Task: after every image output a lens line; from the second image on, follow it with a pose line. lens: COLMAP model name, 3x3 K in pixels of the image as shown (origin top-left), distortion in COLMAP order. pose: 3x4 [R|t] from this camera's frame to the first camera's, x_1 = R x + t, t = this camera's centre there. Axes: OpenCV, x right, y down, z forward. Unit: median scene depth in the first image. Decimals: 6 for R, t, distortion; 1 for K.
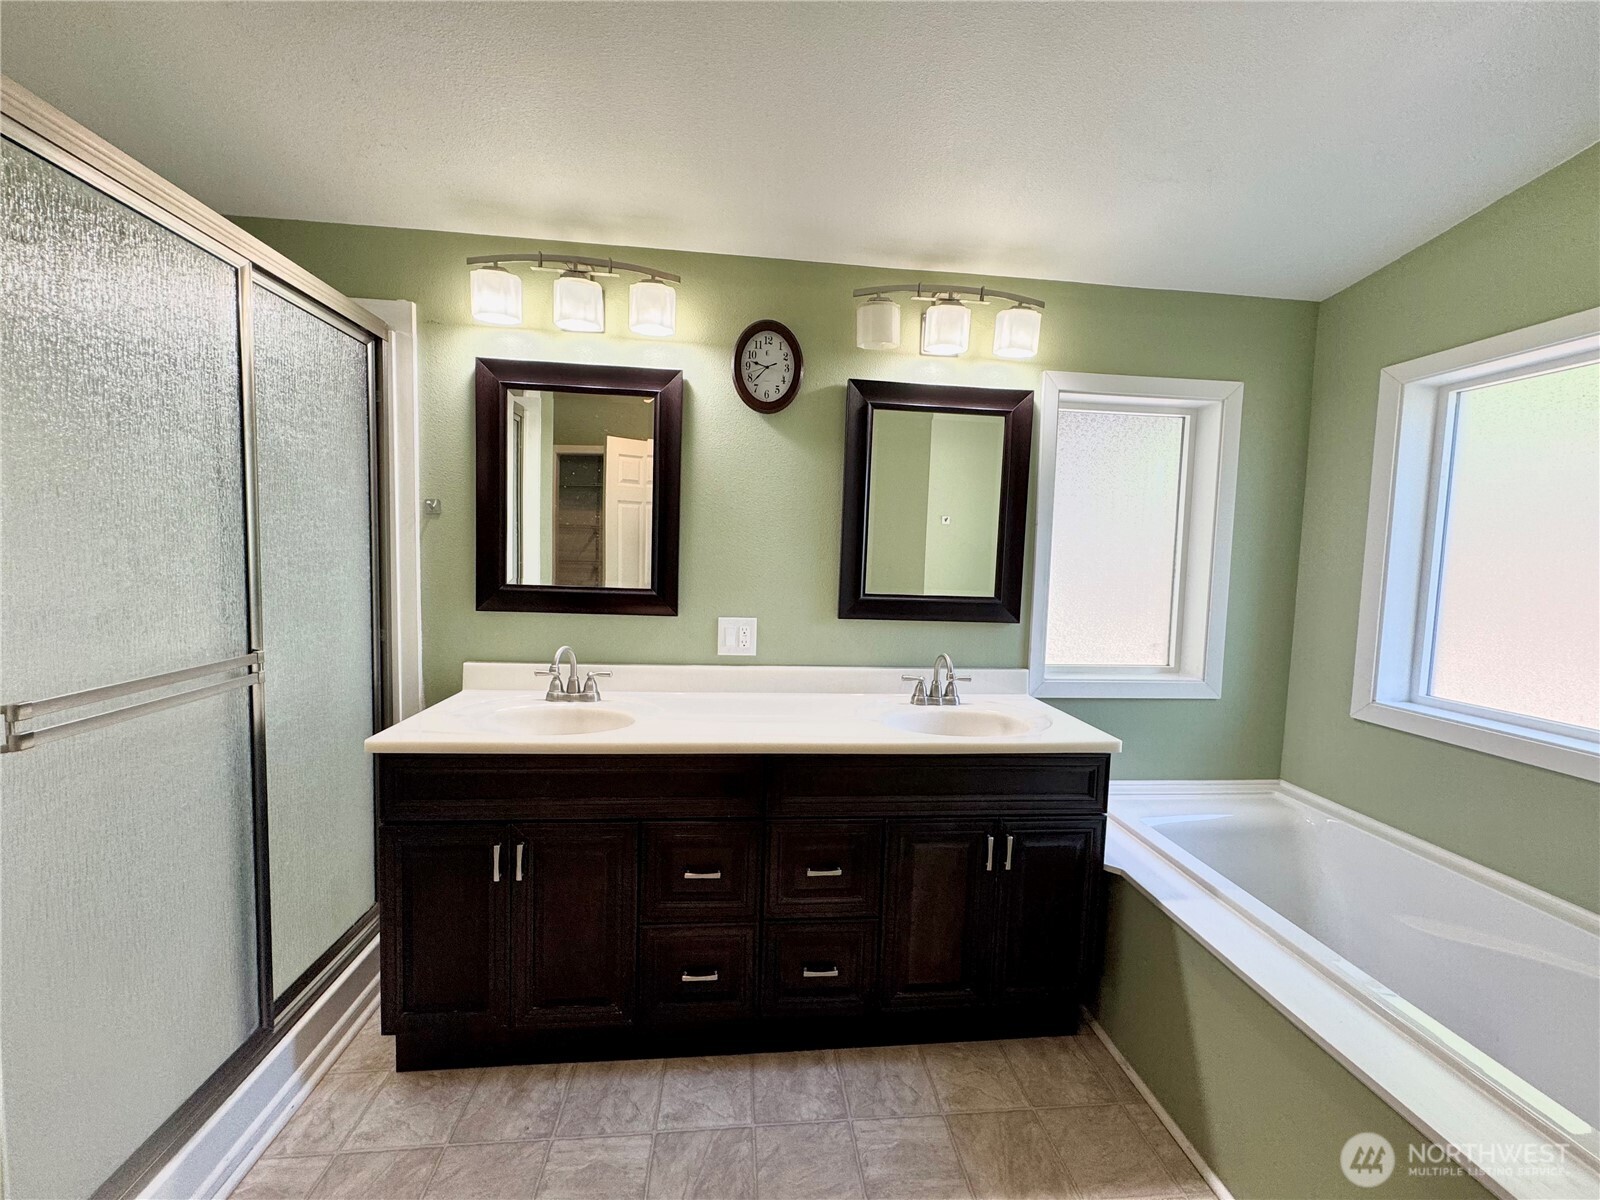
lens RADIAL K [[637.3, 0, 800.0], [0, 637.3, 600.0], [0, 0, 1]] dist [-0.001726, 0.000199]
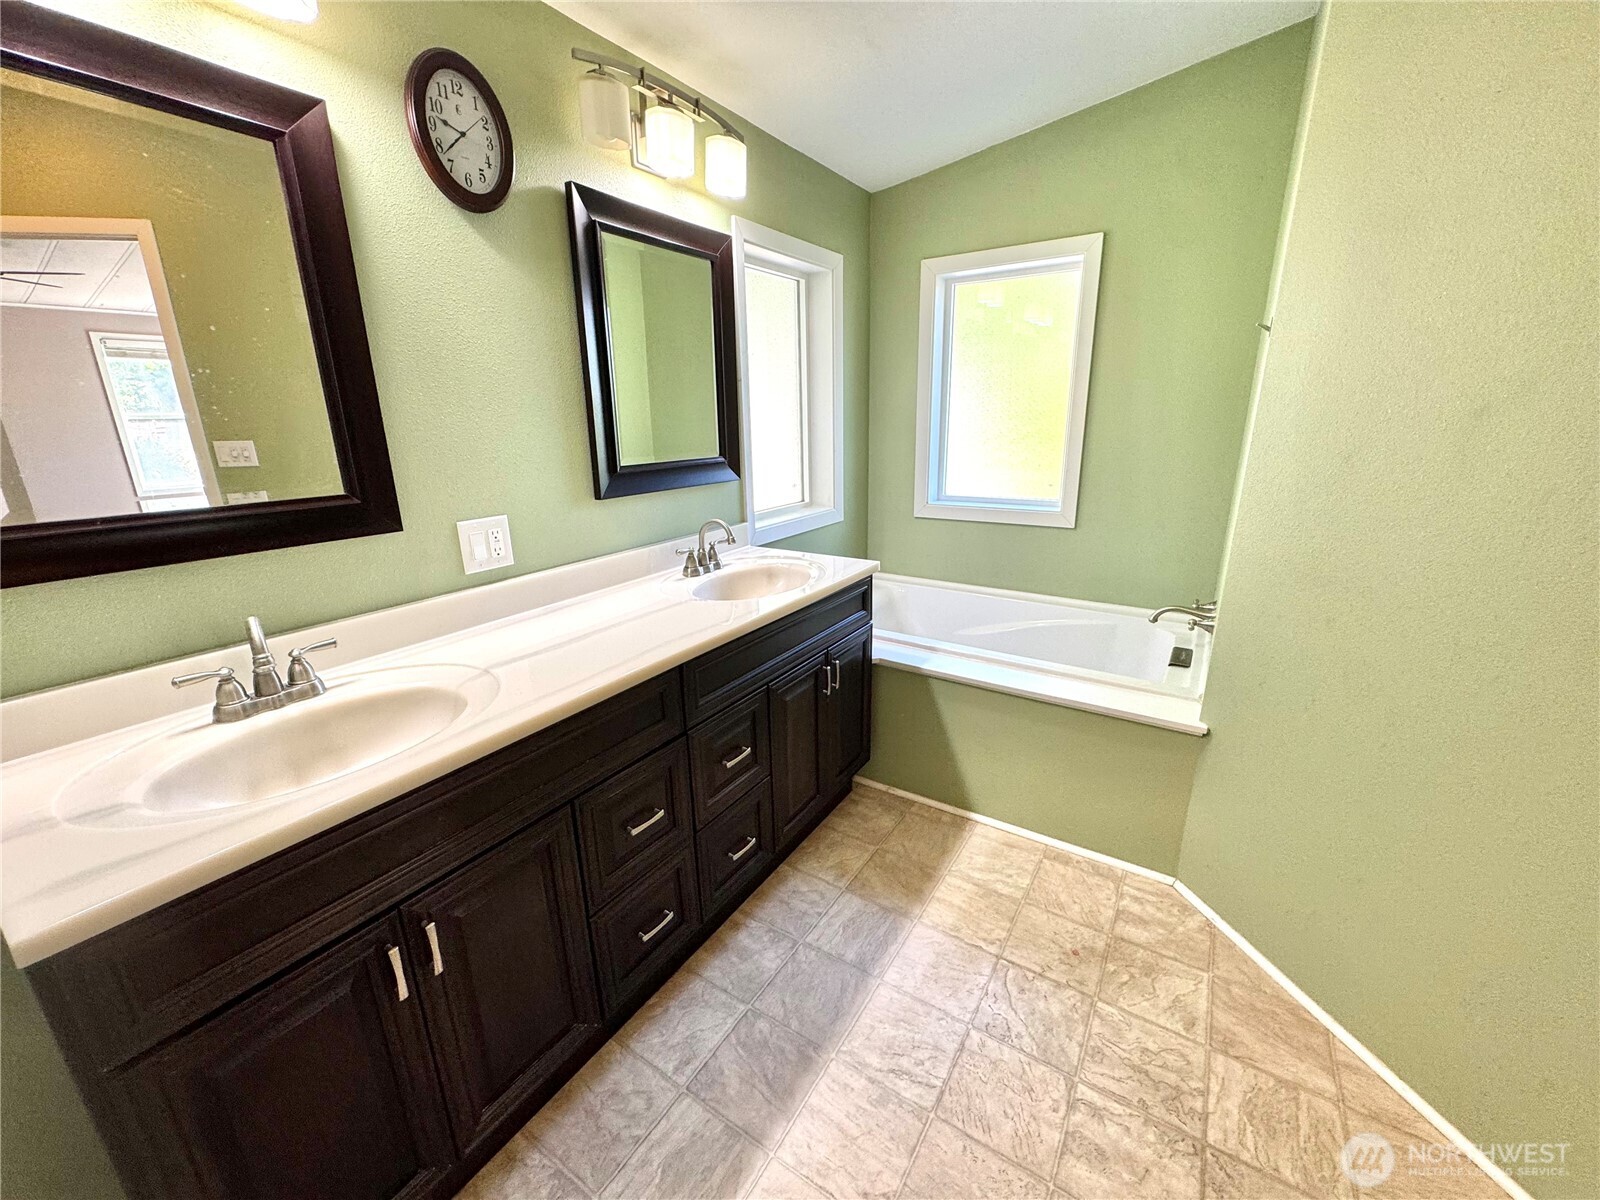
lens RADIAL K [[637.3, 0, 800.0], [0, 637.3, 600.0], [0, 0, 1]] dist [-0.001726, 0.000199]
pose [[0.627196, -0.259266, 0.734443, -0.488033], [0.094692, 0.961358, 0.258504, -0.041092], [-0.773084, -0.092587, 0.627510, 0.294609]]
